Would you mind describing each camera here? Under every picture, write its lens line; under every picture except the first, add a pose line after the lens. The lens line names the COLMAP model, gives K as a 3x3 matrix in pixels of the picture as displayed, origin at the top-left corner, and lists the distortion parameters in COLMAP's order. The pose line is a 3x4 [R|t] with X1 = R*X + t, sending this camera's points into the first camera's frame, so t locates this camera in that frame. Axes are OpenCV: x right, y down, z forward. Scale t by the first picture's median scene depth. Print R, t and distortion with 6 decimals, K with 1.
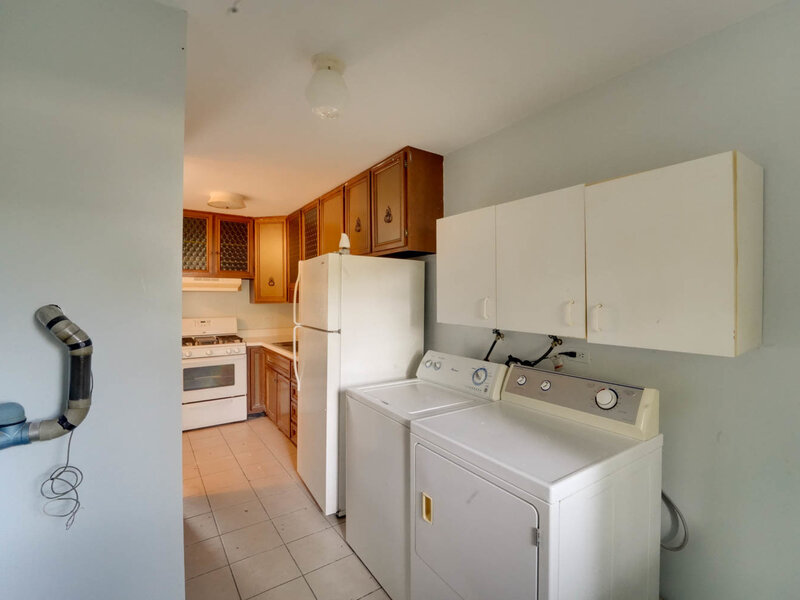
lens RADIAL K [[372.0, 0, 399.6], [0, 372.0, 299.1], [0, 0, 1]] dist [-0.000778, 0.000131]
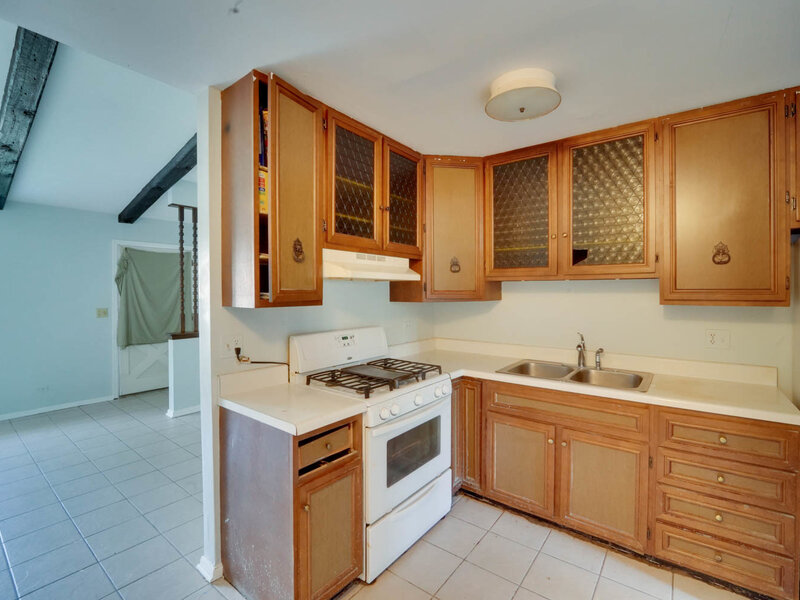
lens RADIAL K [[372.0, 0, 399.9], [0, 372.0, 298.0], [0, 0, 1]] dist [-0.000778, 0.000131]
pose [[0.953911, -0.002013, 0.300082, -0.629259], [0.000087, 0.999979, 0.006431, 0.000968], [-0.300089, -0.006108, 0.953892, 0.479009]]
